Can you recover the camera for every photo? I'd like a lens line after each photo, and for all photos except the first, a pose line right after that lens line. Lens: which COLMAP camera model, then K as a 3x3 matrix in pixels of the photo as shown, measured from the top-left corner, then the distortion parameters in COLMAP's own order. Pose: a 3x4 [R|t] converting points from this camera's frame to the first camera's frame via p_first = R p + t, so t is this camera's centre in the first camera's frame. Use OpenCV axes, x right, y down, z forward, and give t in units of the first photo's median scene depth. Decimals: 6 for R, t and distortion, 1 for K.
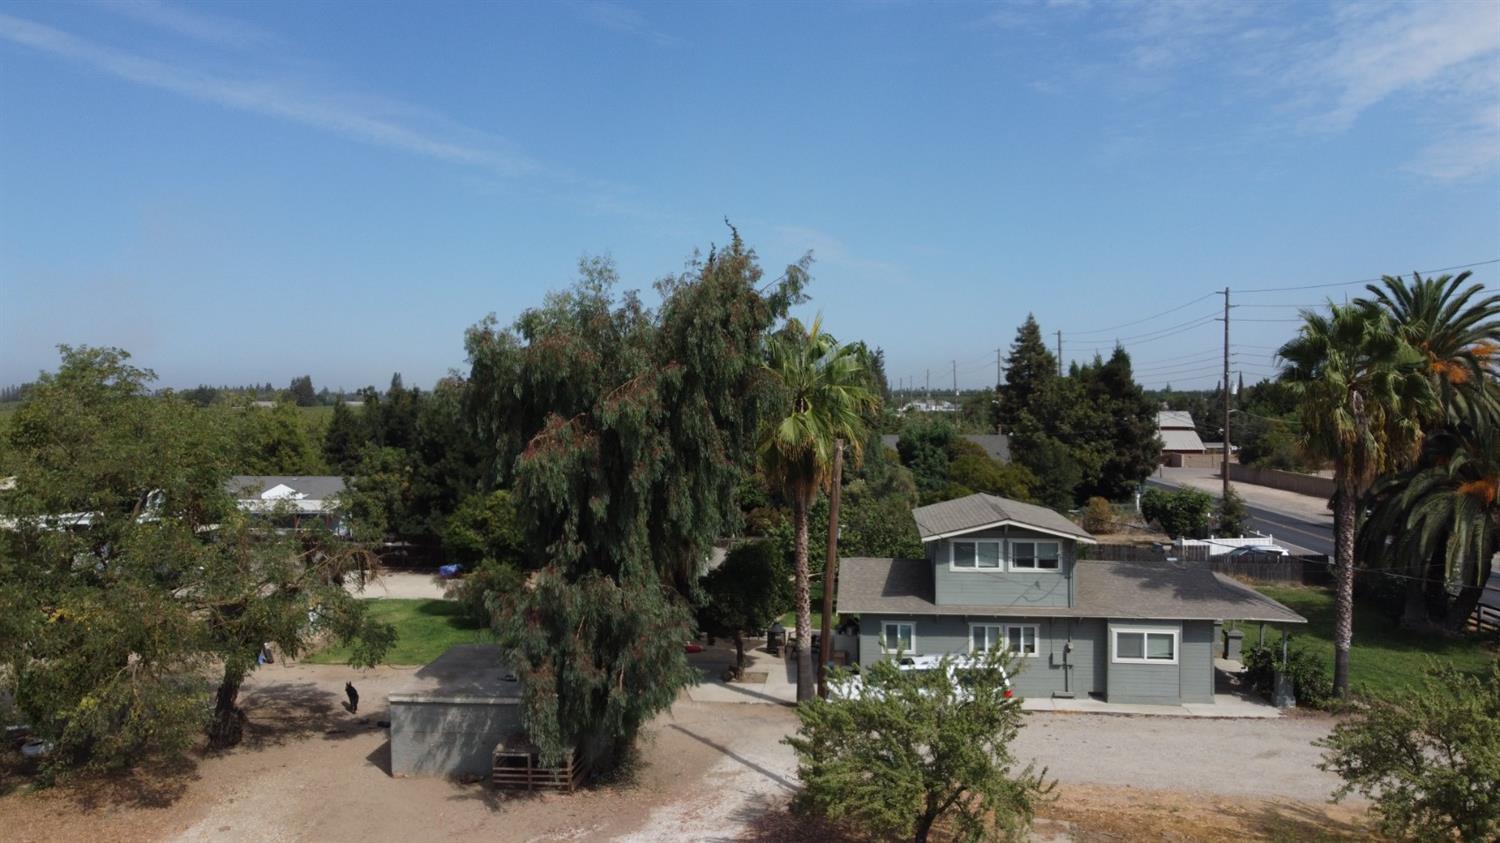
lens RADIAL K [[1146.4, 0, 754.9], [0, 1146.4, 423.5], [0, 0, 1]] dist [-0.012293, 0.009087]
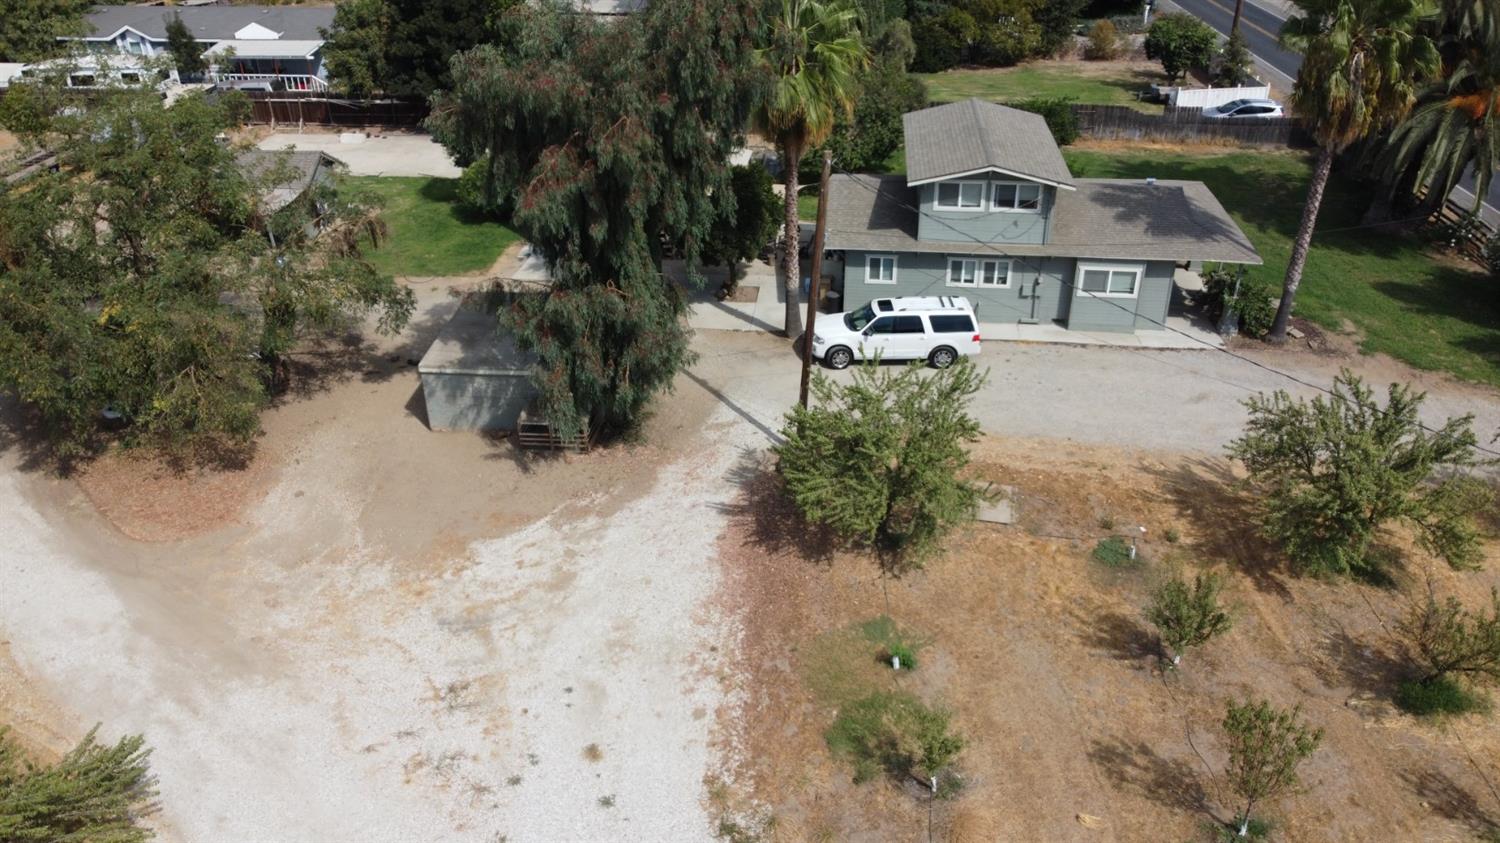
lens RADIAL K [[1146.4, 0, 755.0], [0, 1146.4, 422.2], [0, 0, 1]] dist [-0.012293, 0.009087]
pose [[0.999982, -0.002368, 0.005563, 0.001515], [-0.000518, 0.883101, 0.469182, -0.207476], [-0.006024, -0.469176, 0.883084, -0.012407]]
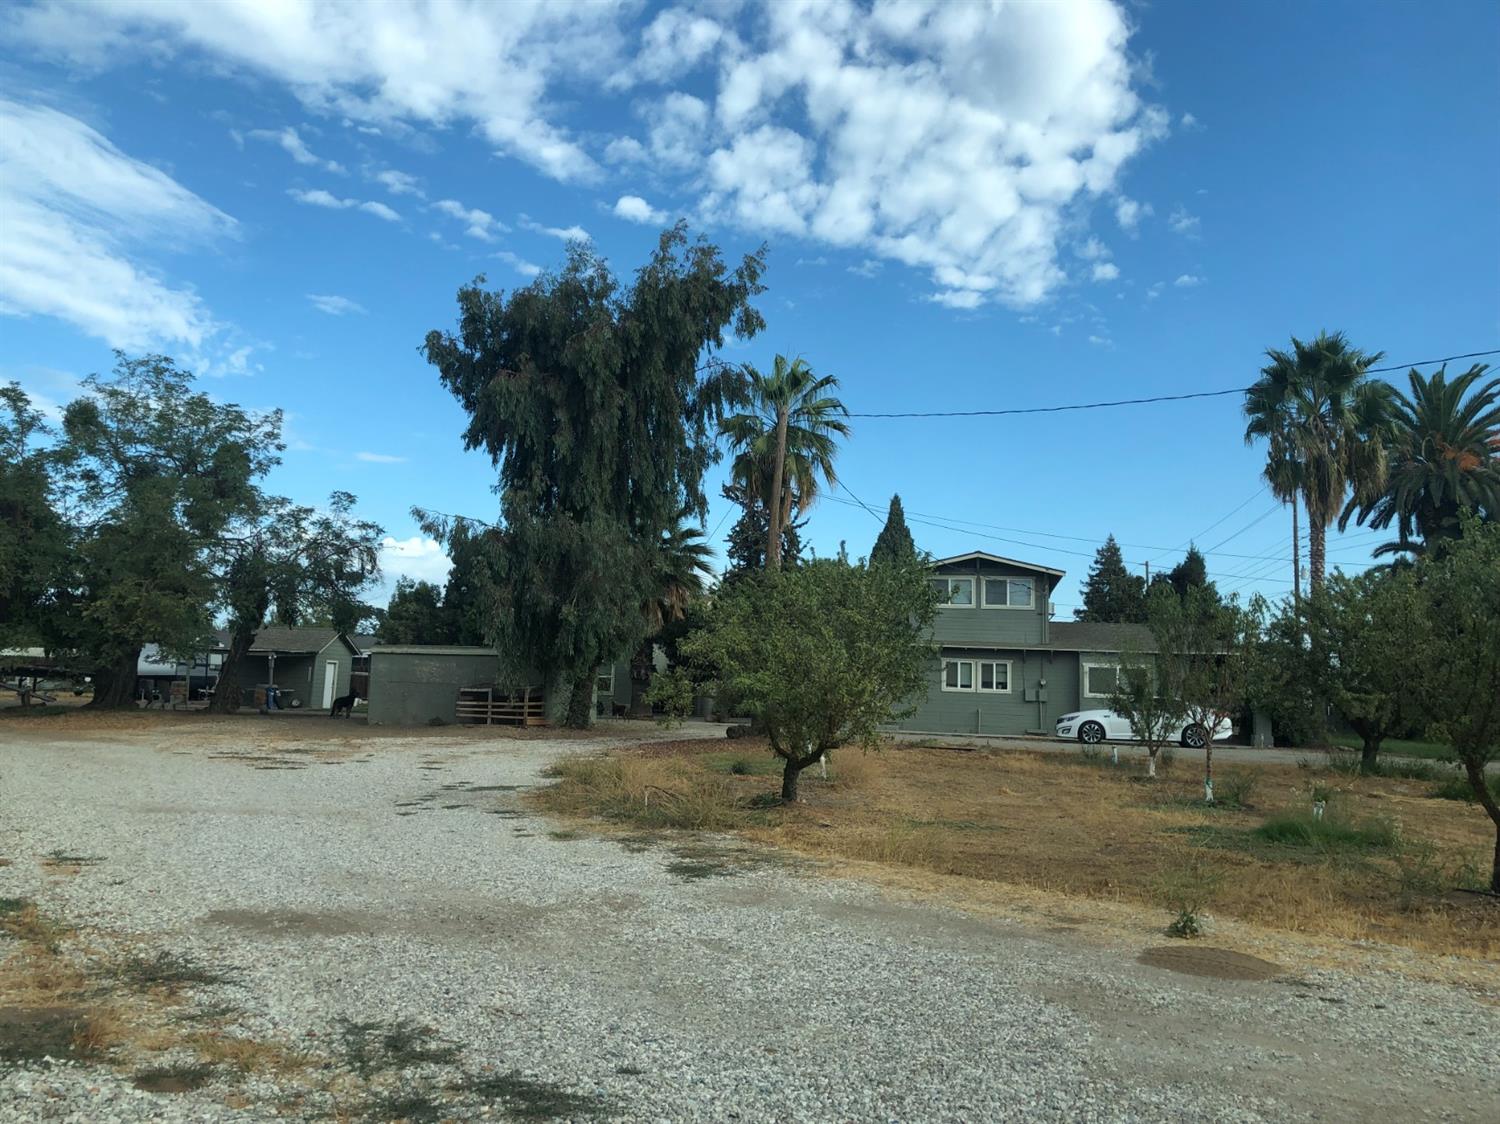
lens RADIAL K [[1218.9, 0, 735.7], [0, 1218.9, 536.0], [0, 0, 1]] dist [0.046429, -0.060601]
pose [[0.994378, 0.025245, -0.102833, 0.123767], [-0.040895, 0.987372, -0.153051, 0.263030], [0.097671, 0.156396, 0.982853, -0.112840]]
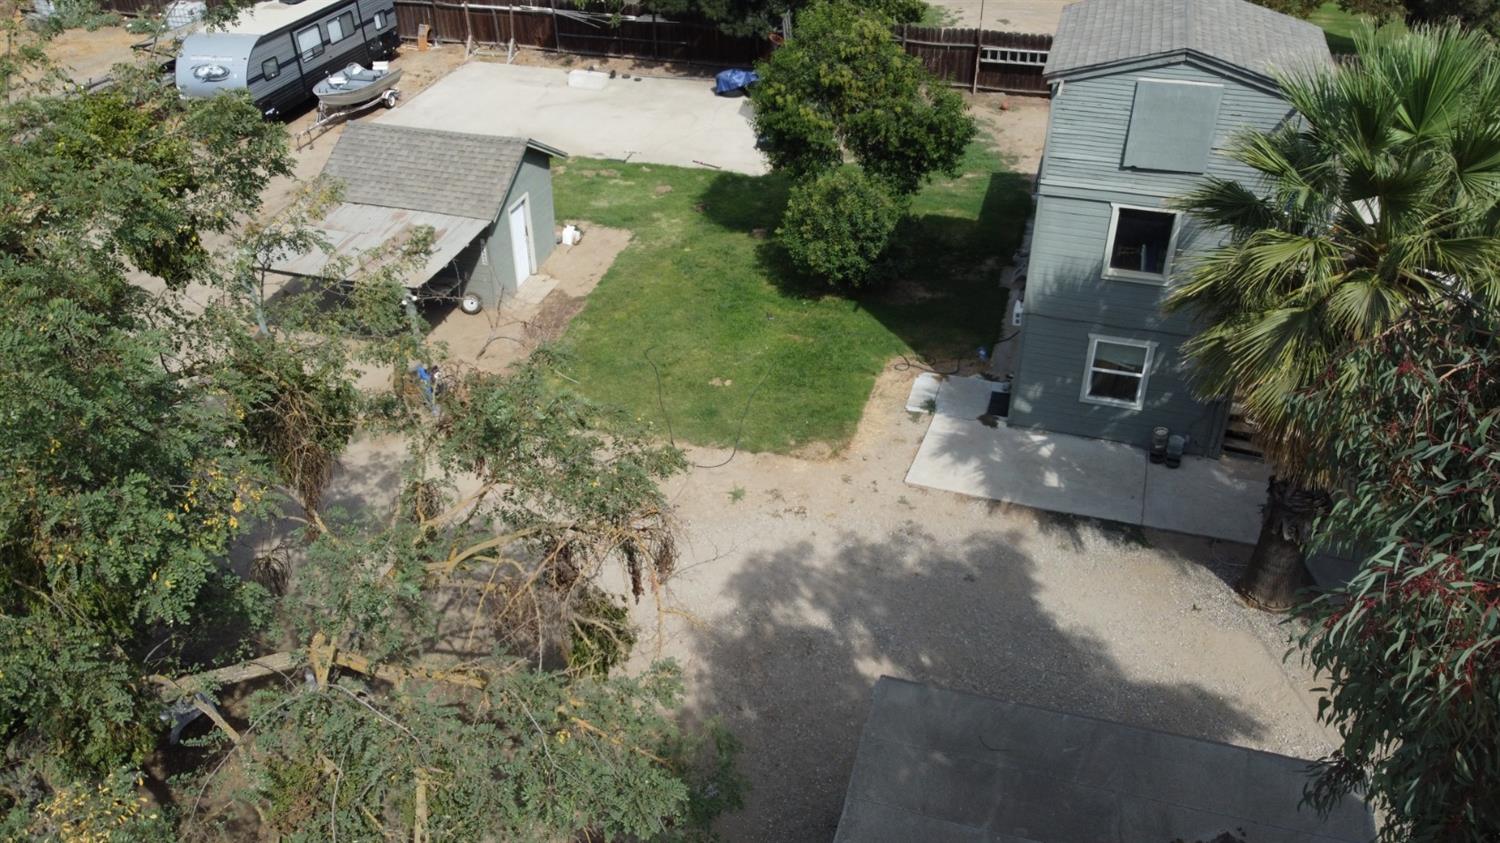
lens RADIAL K [[1146.4, 0, 741.7], [0, 1146.4, 417.2], [0, 0, 1]] dist [-0.012293, 0.009087]
pose [[0.980129, 0.106436, -0.167387, -0.250927], [0.002306, 0.837678, 0.546159, -0.088316], [0.198348, -0.535693, 0.820787, 0.725706]]
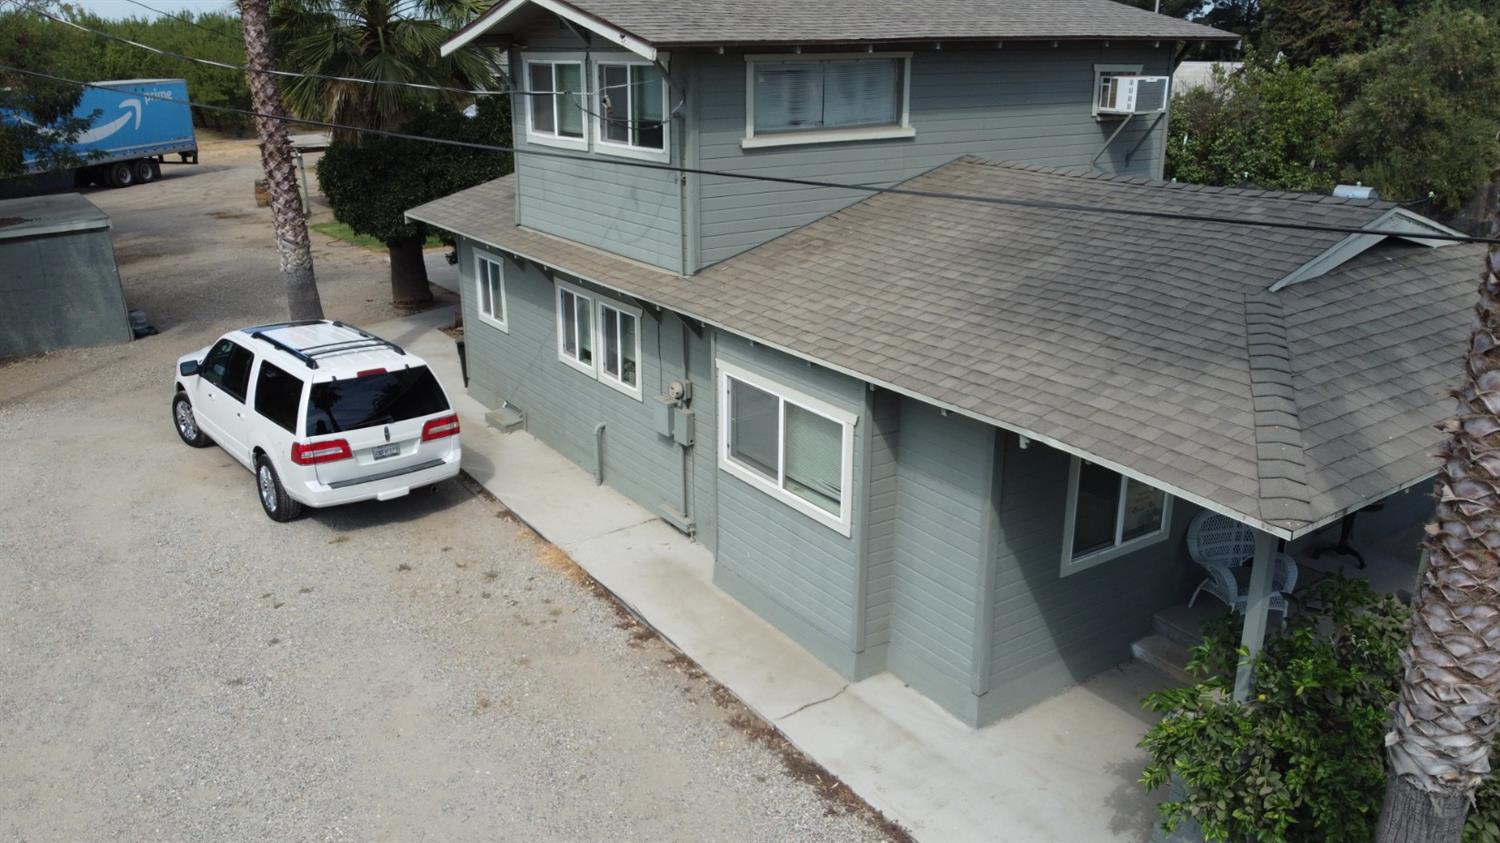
lens RADIAL K [[1146.4, 0, 744.0], [0, 1146.4, 420.5], [0, 0, 1]] dist [-0.012293, 0.009087]
pose [[0.650949, 0.242093, -0.719484, 0.573598], [-0.015859, 0.951914, 0.305953, 0.108875], [0.758956, -0.187750, 0.623487, 0.869754]]
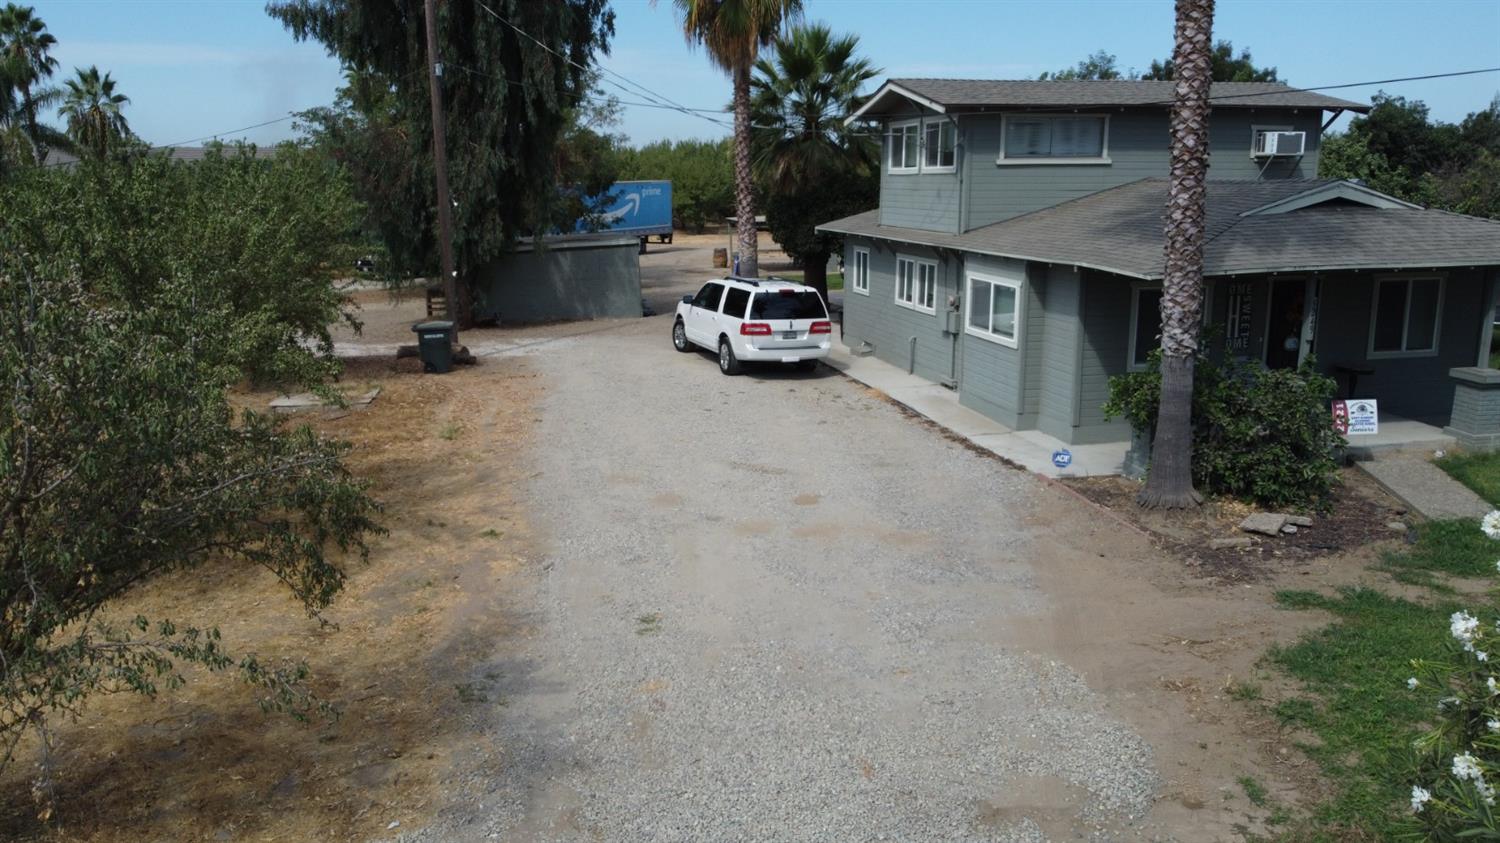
lens RADIAL K [[1146.4, 0, 745.6], [0, 1146.4, 412.0], [0, 0, 1]] dist [-0.012293, 0.009087]
pose [[0.345569, 0.194080, -0.918104, 0.852285], [-0.018213, 0.979582, 0.200221, 0.145969], [0.938216, -0.052469, 0.342048, 0.753971]]
